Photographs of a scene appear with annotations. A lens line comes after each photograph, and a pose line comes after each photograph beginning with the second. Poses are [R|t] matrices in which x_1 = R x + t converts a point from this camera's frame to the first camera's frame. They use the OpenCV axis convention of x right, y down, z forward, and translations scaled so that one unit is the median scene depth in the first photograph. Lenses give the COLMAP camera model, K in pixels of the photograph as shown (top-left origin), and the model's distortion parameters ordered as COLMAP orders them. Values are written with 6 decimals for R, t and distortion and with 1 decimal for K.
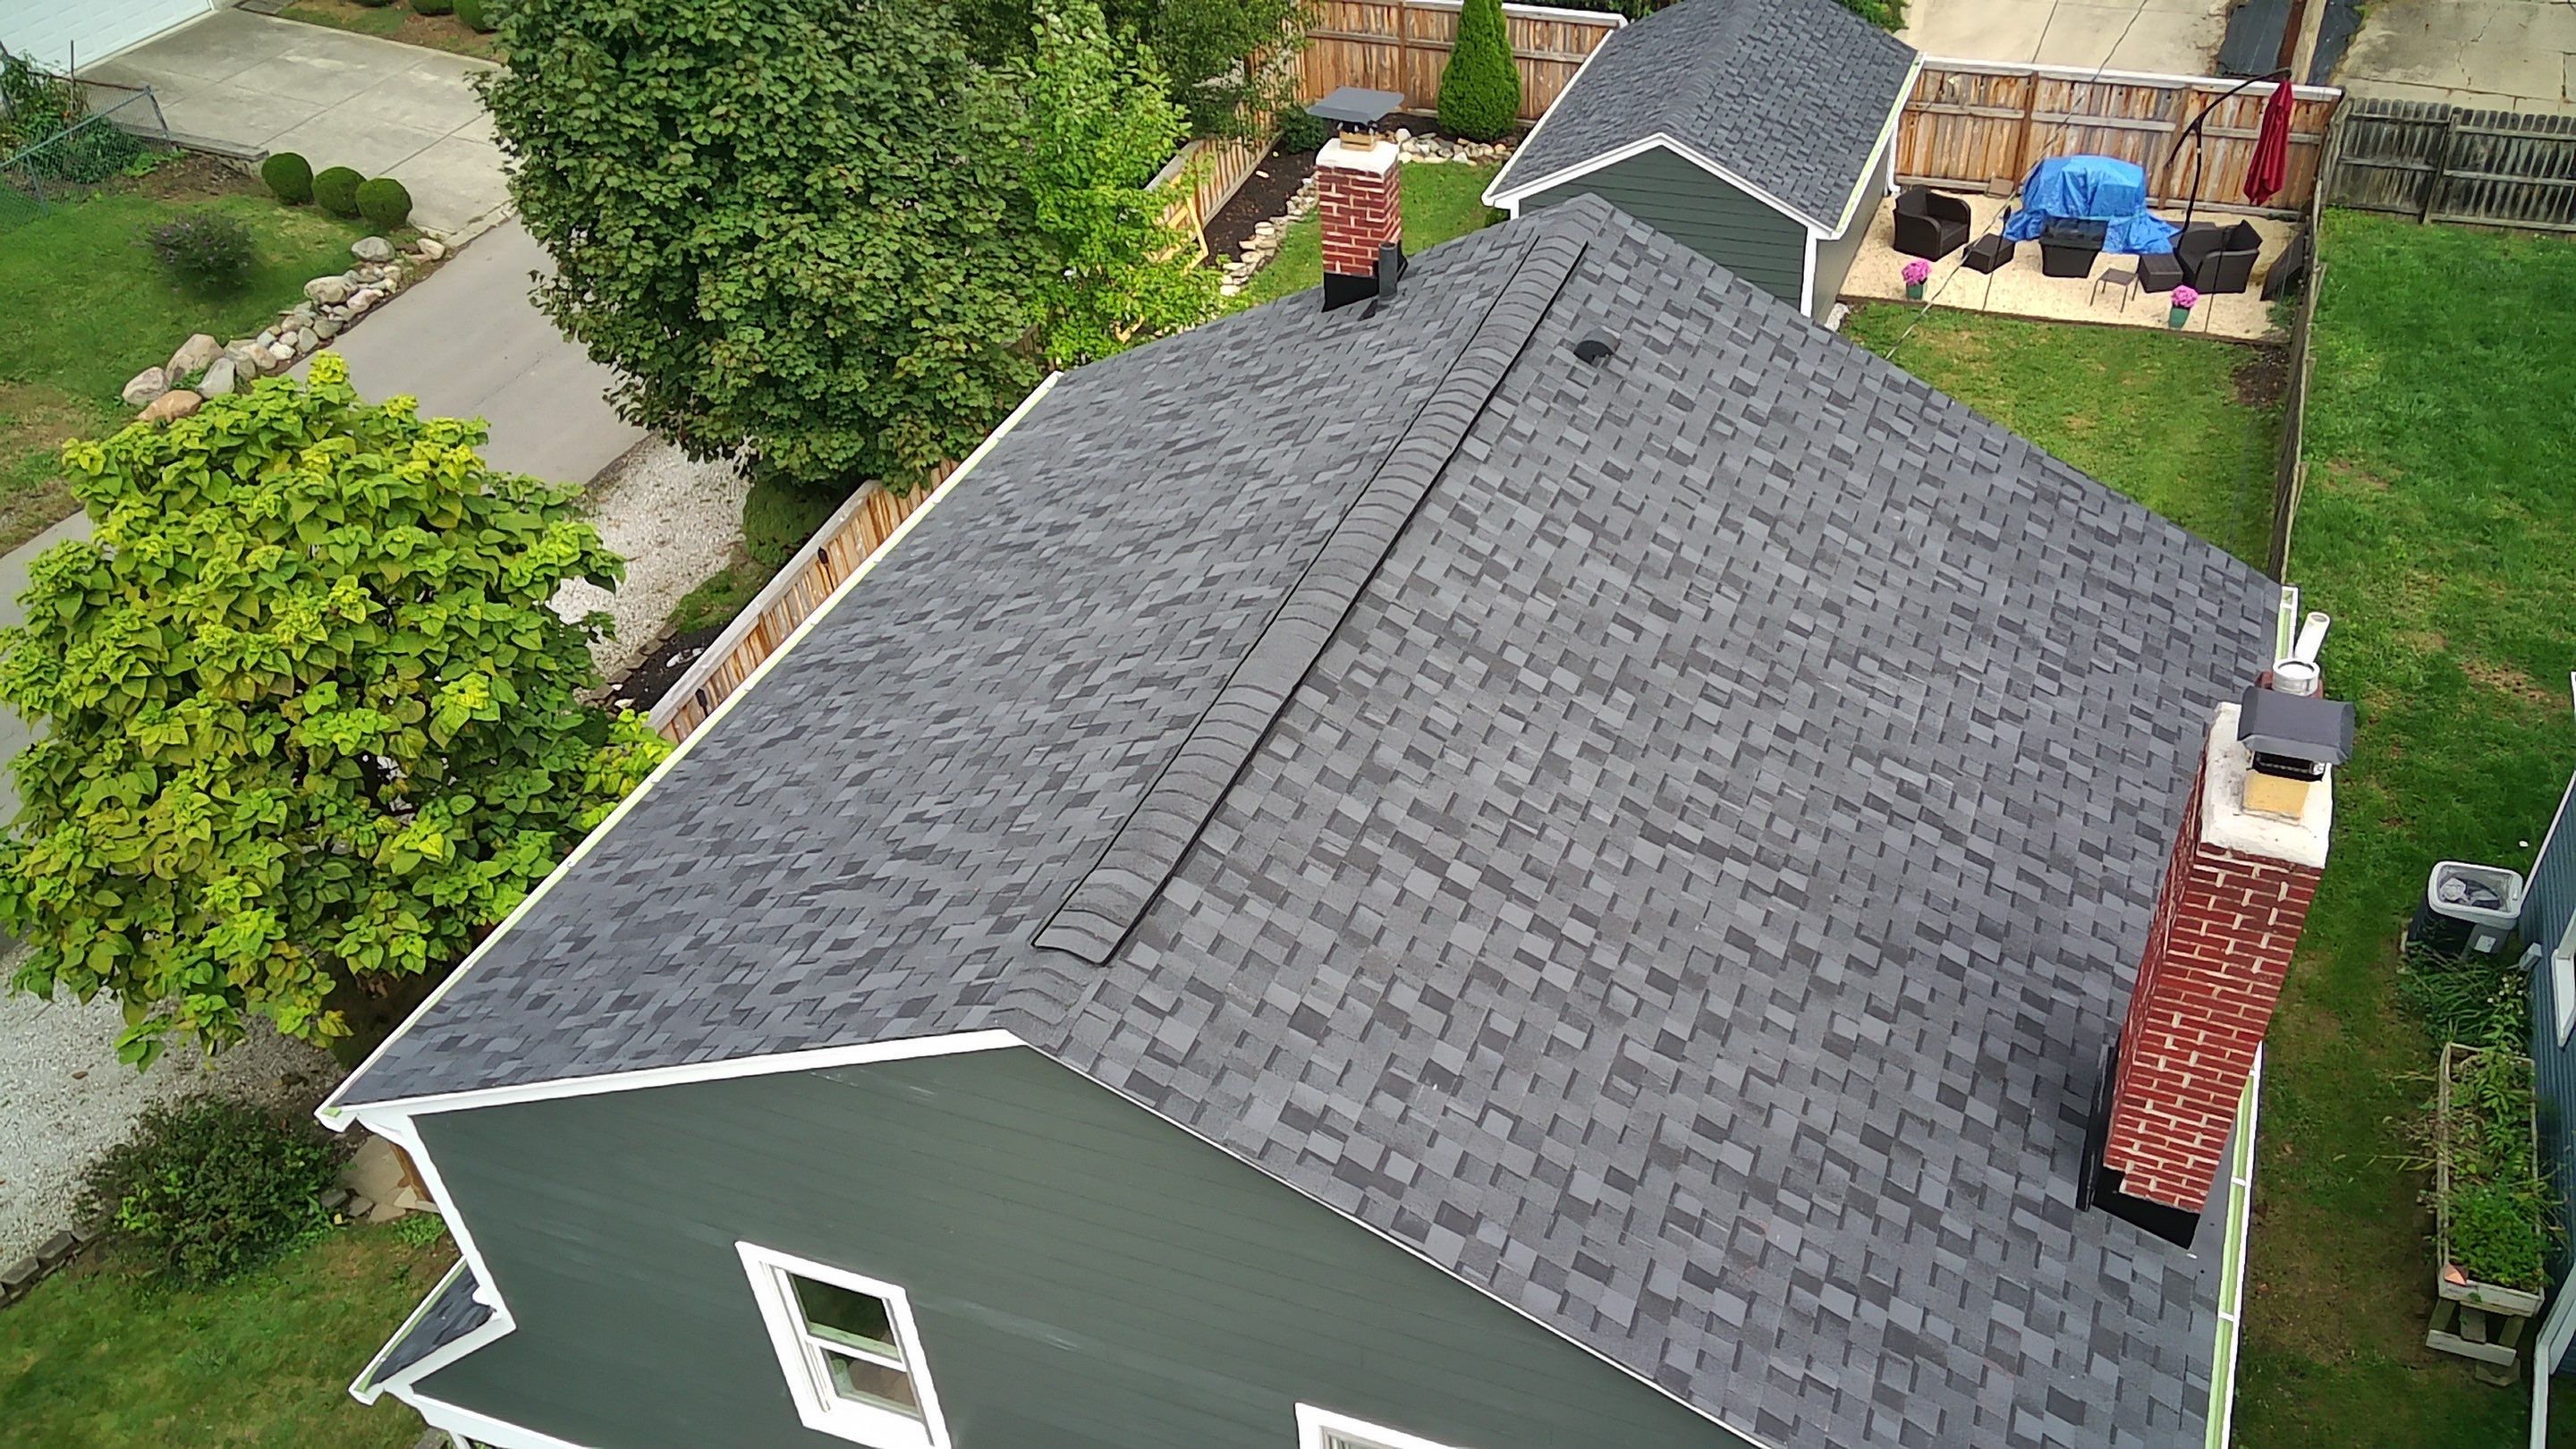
lens RADIAL K [[2181.0, 0, 1364.9], [0, 2181.0, 772.9], [0, 0, 1]] dist [0.143844, -0.181200]
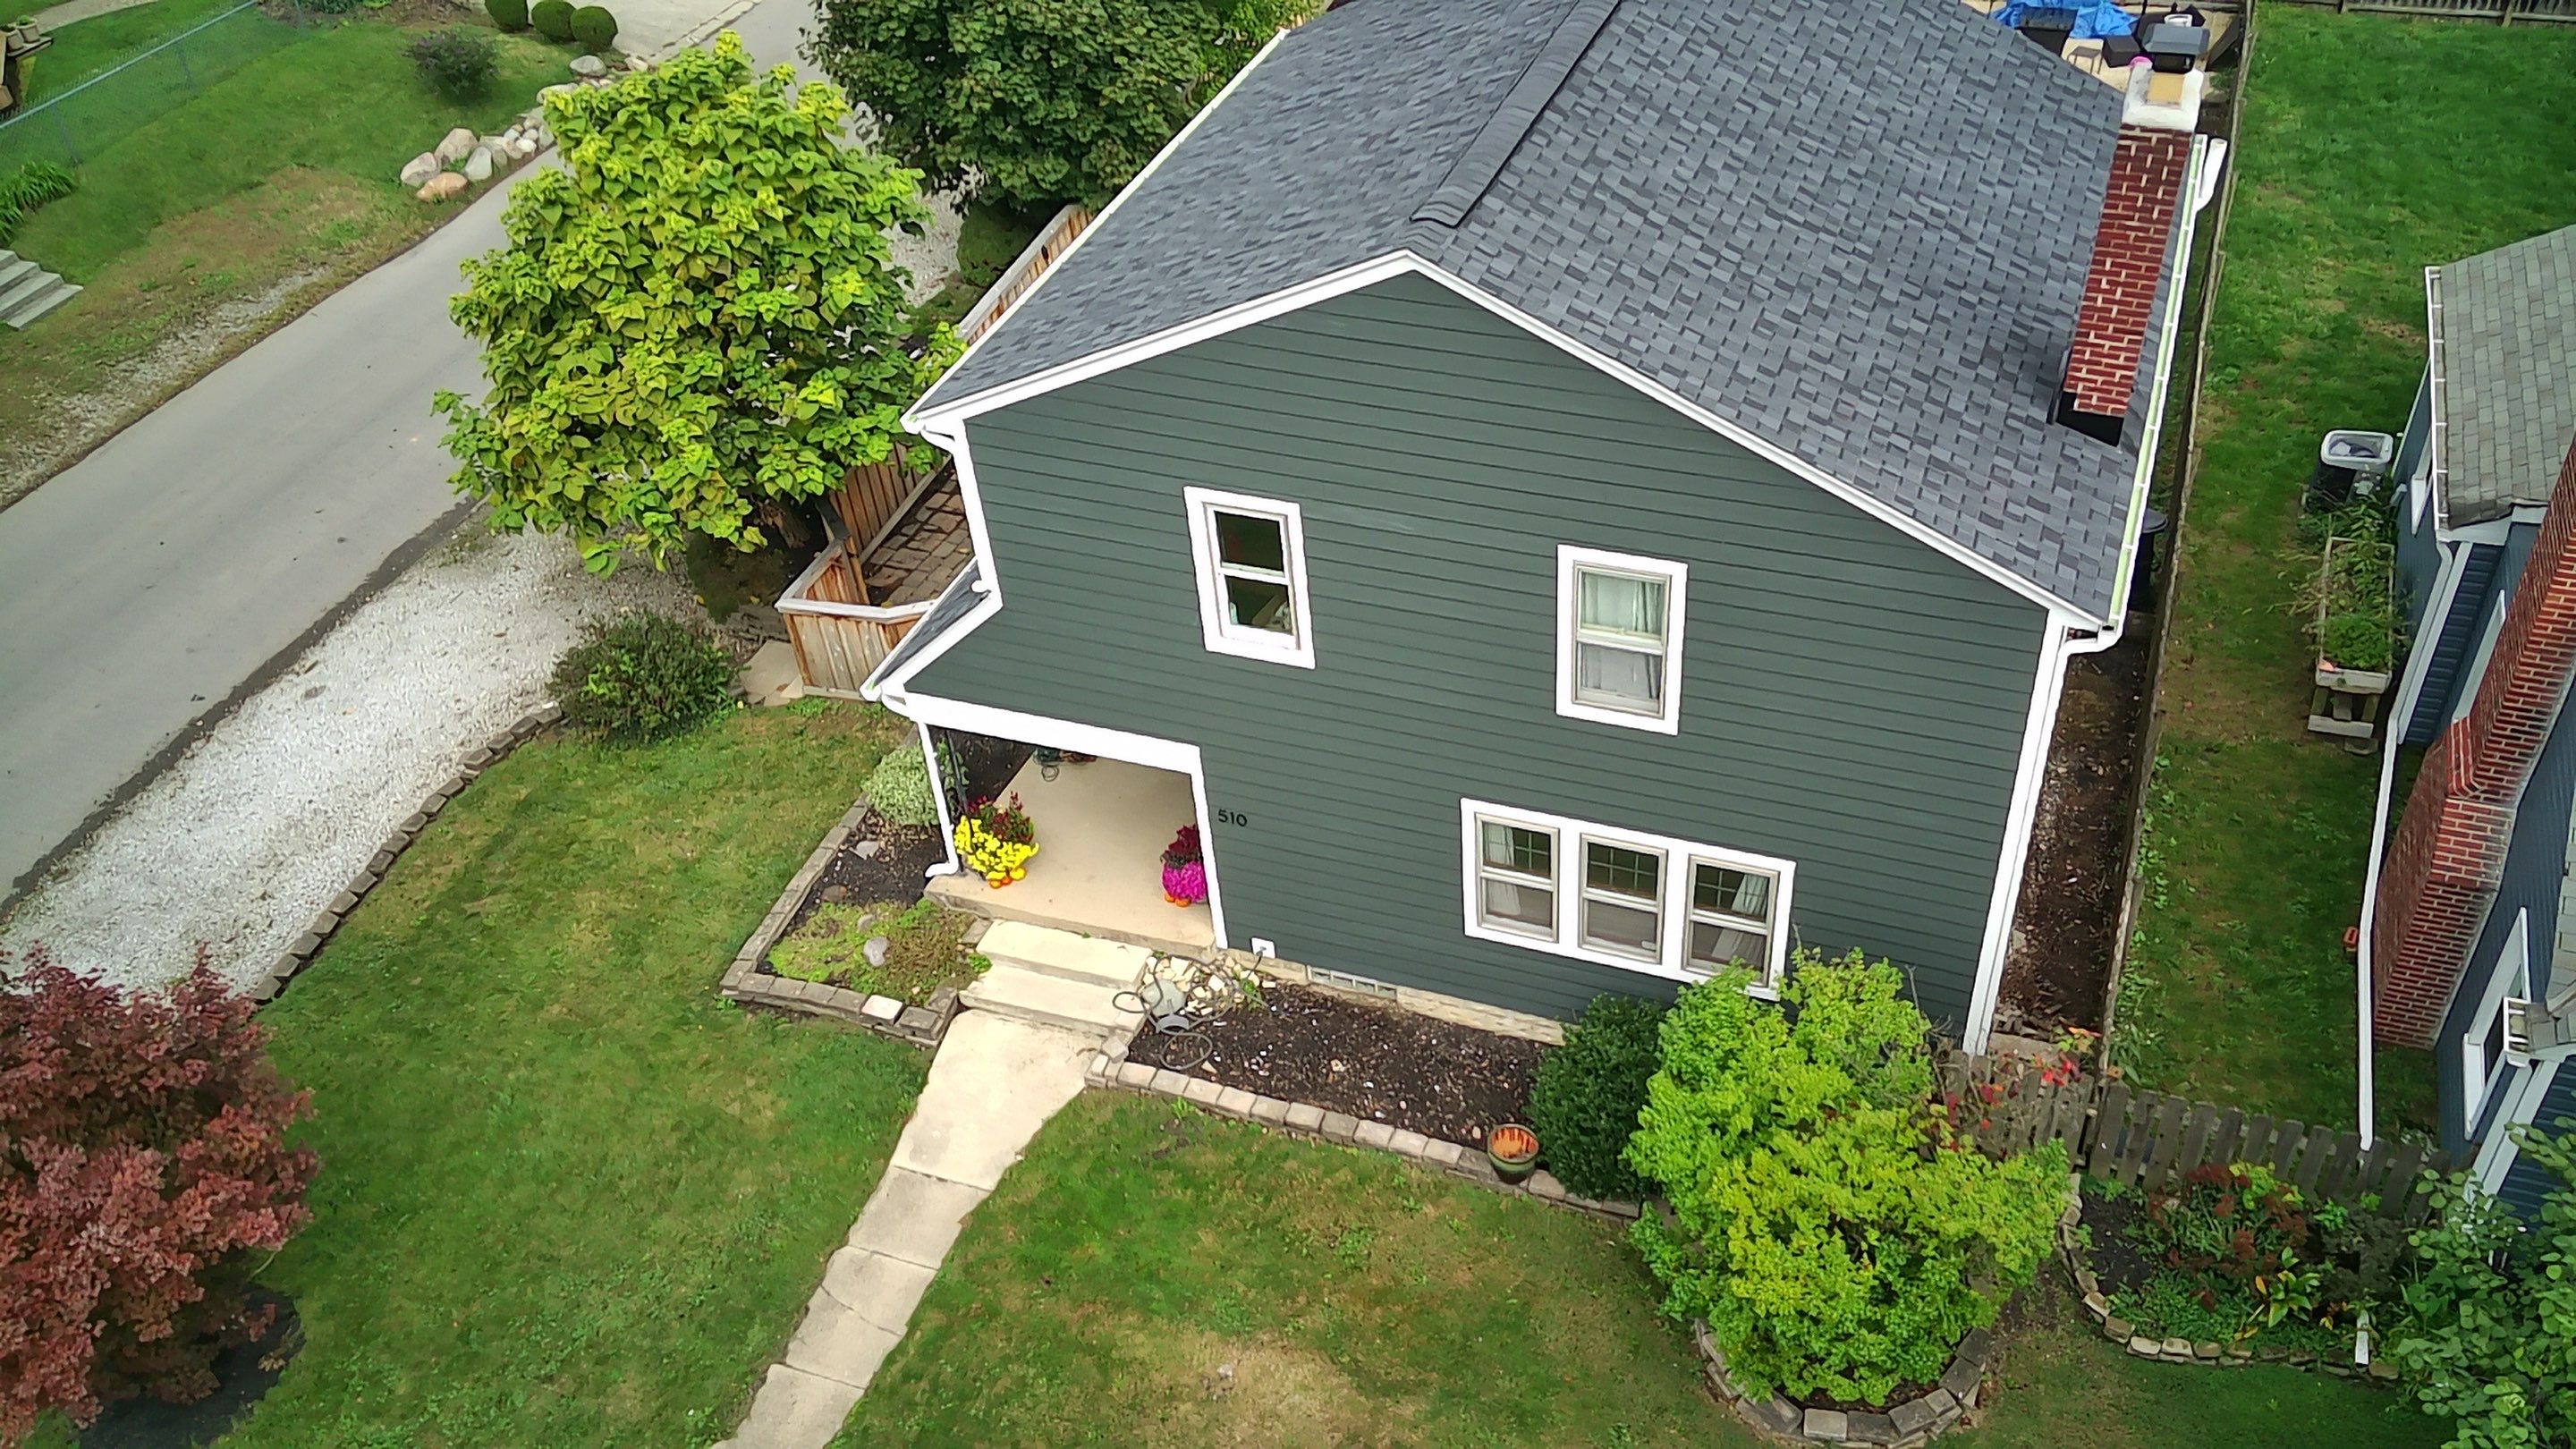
lens RADIAL K [[2181.0, 0, 1374.6], [0, 2181.0, 748.0], [0, 0, 1]] dist [0.143844, -0.181200]
pose [[0.999863, -0.012935, 0.010369, -0.136784], [0.012887, 0.999906, 0.004750, 0.318659], [-0.010429, -0.004616, 0.999935, -0.441489]]
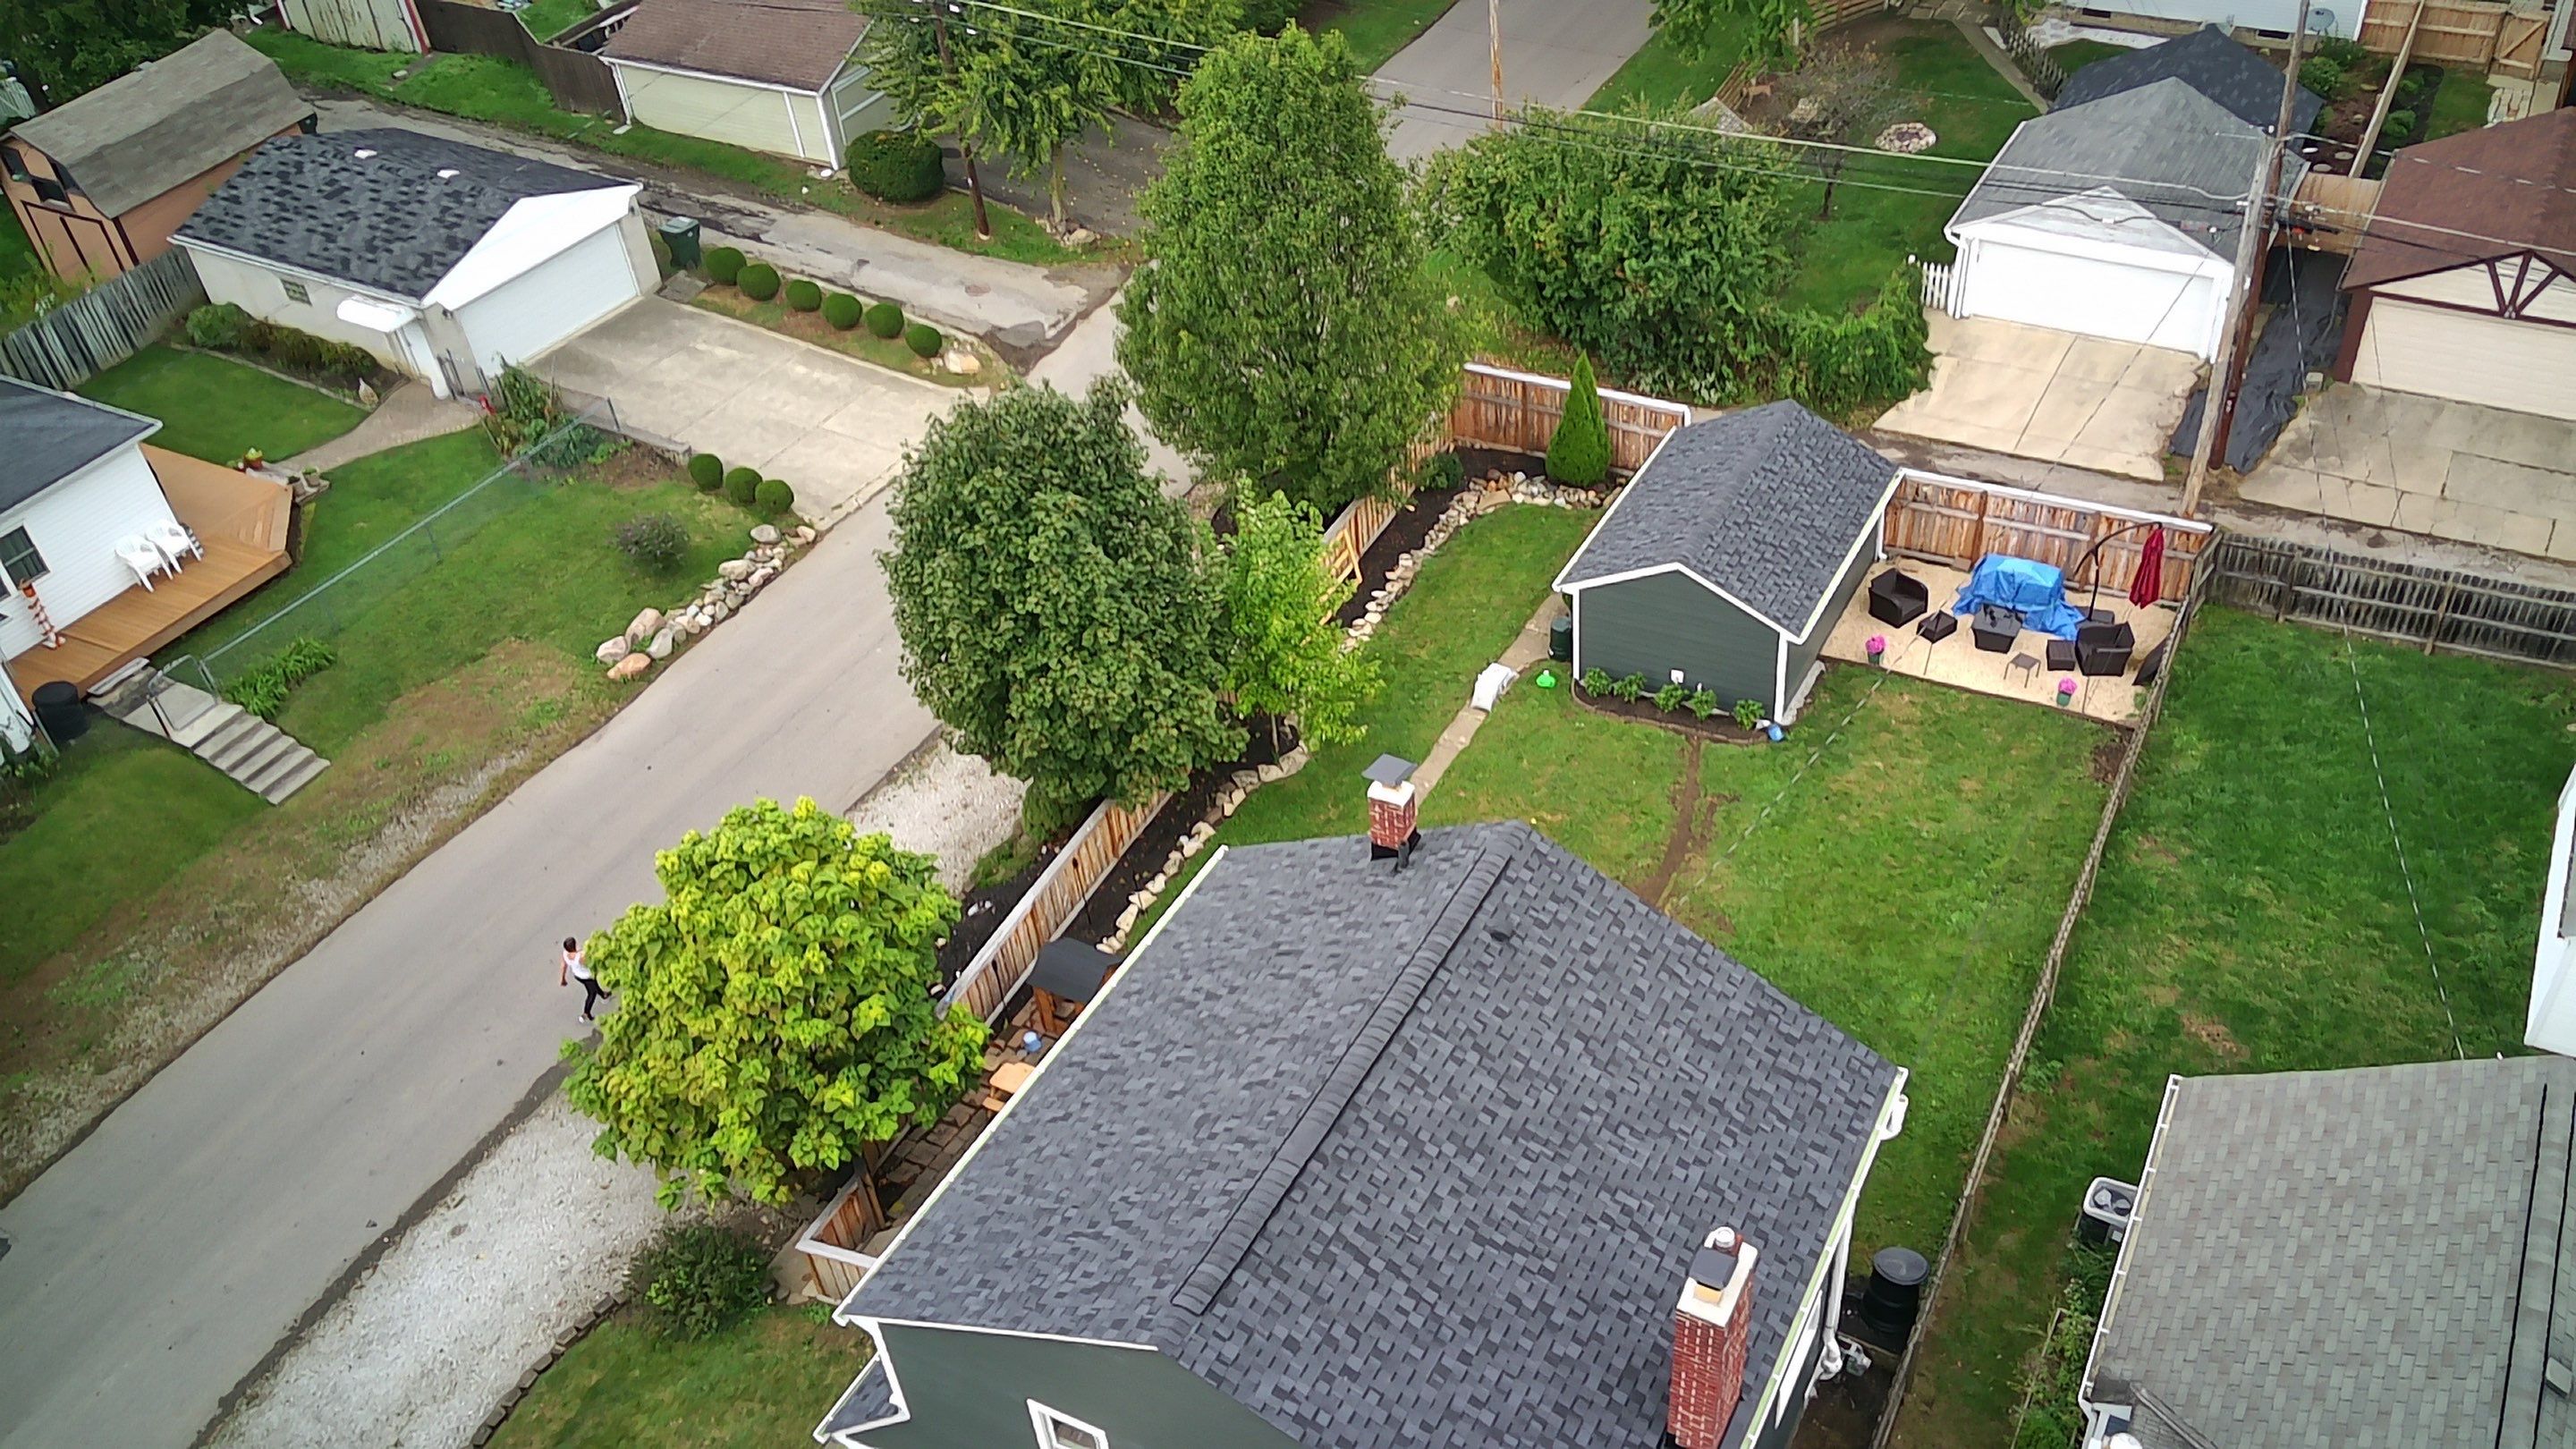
lens RADIAL K [[2181.0, 0, 1375.9], [0, 2181.0, 760.3], [0, 0, 1]] dist [0.143844, -0.181200]
pose [[0.994209, 0.064175, -0.086196, 0.149929], [-0.063184, 0.997901, 0.014176, -0.360105], [0.086925, -0.008648, 0.996177, -0.851973]]
